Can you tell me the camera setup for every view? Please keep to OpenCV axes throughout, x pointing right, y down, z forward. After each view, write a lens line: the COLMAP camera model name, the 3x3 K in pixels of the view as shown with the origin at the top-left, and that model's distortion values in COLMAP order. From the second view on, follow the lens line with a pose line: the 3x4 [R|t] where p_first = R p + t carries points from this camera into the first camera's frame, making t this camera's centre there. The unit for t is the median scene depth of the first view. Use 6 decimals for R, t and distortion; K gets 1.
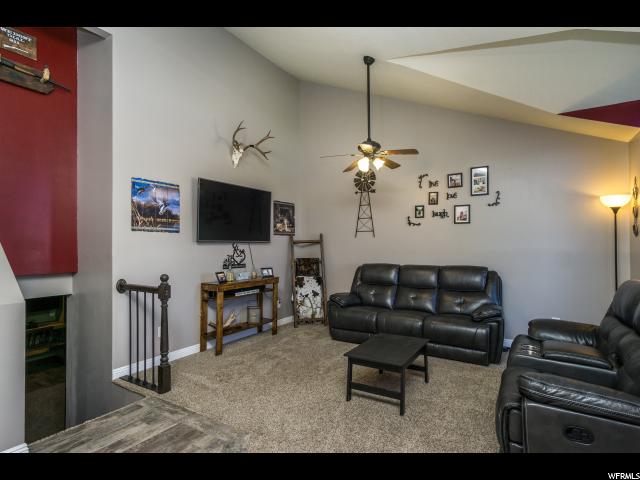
lens RADIAL K [[341.5, 0, 317.5], [0, 341.5, 240.4], [0, 0, 1]] dist [0.005768, 0.001243]
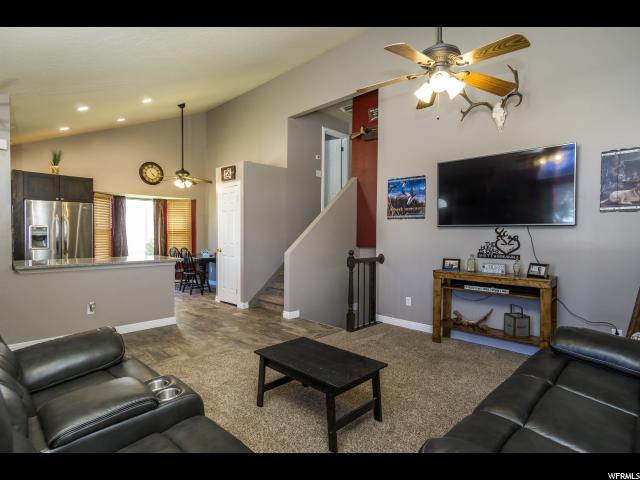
lens RADIAL K [[341.5, 0, 318.0], [0, 341.5, 239.9], [0, 0, 1]] dist [0.005768, 0.001243]
pose [[-0.219127, 0.025746, -0.975357, 0.635820], [0.012120, 0.999646, 0.023664, 0.013463], [0.975621, -0.006636, -0.219362, 0.772305]]
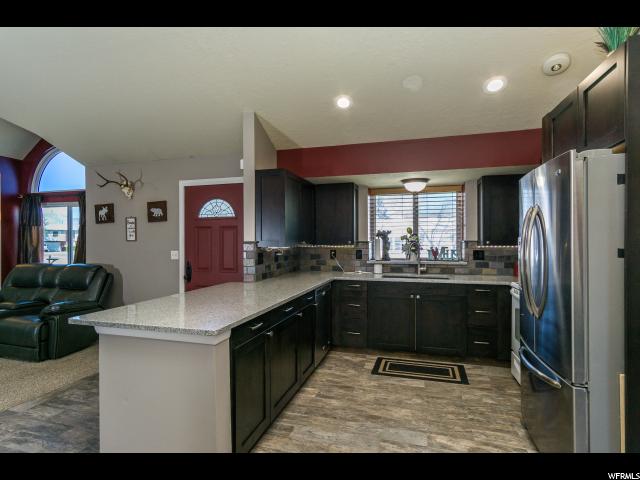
lens RADIAL K [[341.5, 0, 314.8], [0, 341.5, 240.0], [0, 0, 1]] dist [0.005768, 0.001243]
pose [[-0.268559, 0.010092, 0.963210, -0.720252], [-0.010514, 0.999855, -0.013407, -0.003401], [-0.963206, -0.013727, -0.268414, 0.000855]]
